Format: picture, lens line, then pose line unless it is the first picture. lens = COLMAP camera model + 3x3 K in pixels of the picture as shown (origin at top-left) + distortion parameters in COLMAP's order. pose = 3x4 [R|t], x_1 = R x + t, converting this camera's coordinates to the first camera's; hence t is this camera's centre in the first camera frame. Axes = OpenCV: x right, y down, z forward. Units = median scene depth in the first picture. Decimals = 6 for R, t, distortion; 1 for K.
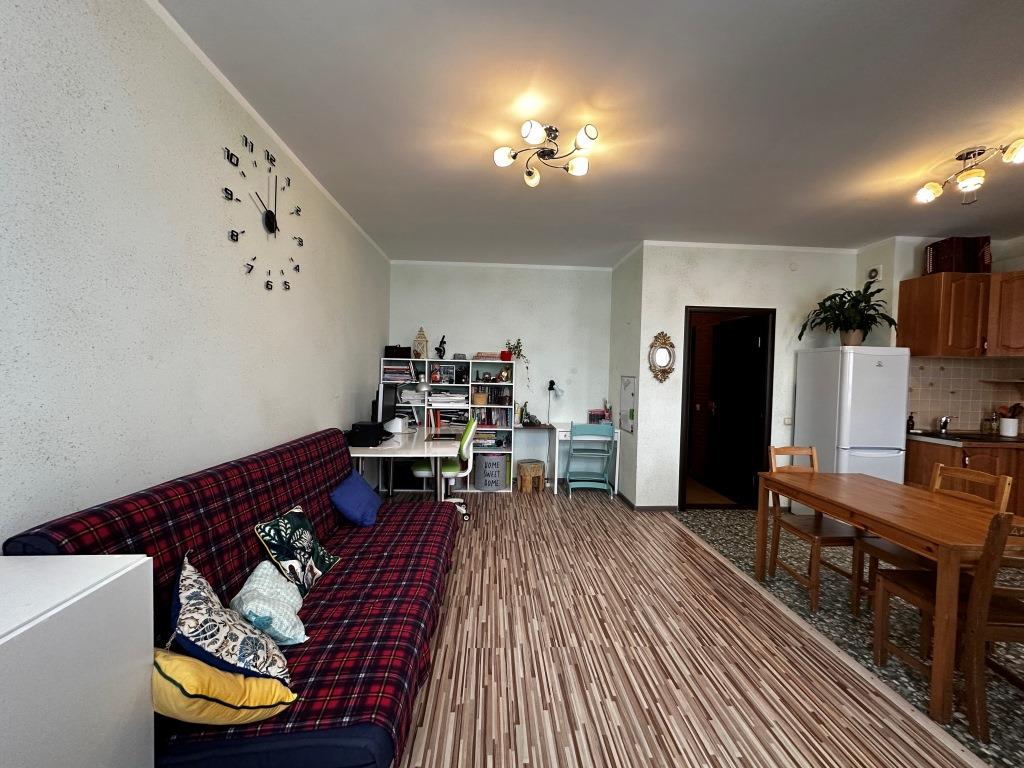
lens RADIAL K [[408.8, 0, 510.7], [0, 408.8, 384.5], [0, 0, 1]] dist [-0.003258, 0.000307]
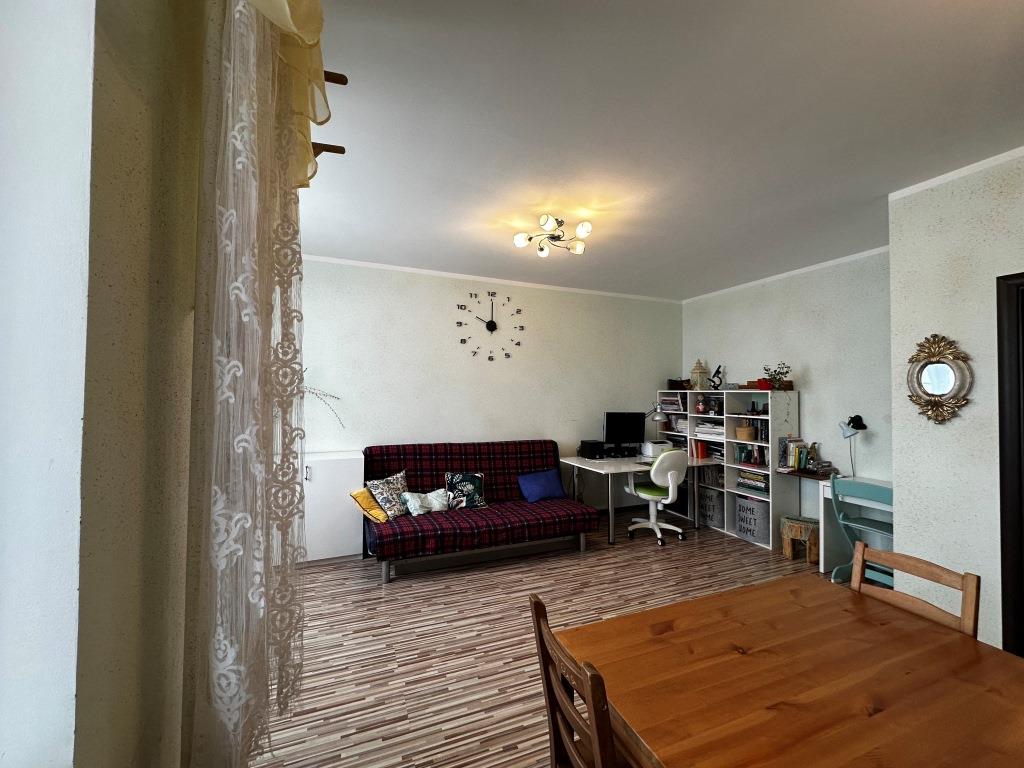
lens RADIAL K [[408.8, 0, 509.6], [0, 408.8, 385.6], [0, 0, 1]] dist [-0.003258, 0.000307]
pose [[0.326091, -0.035535, -0.944670, 0.707526], [-0.028592, 0.998465, -0.047428, -0.013716], [0.944906, 0.042475, 0.324574, 0.256452]]
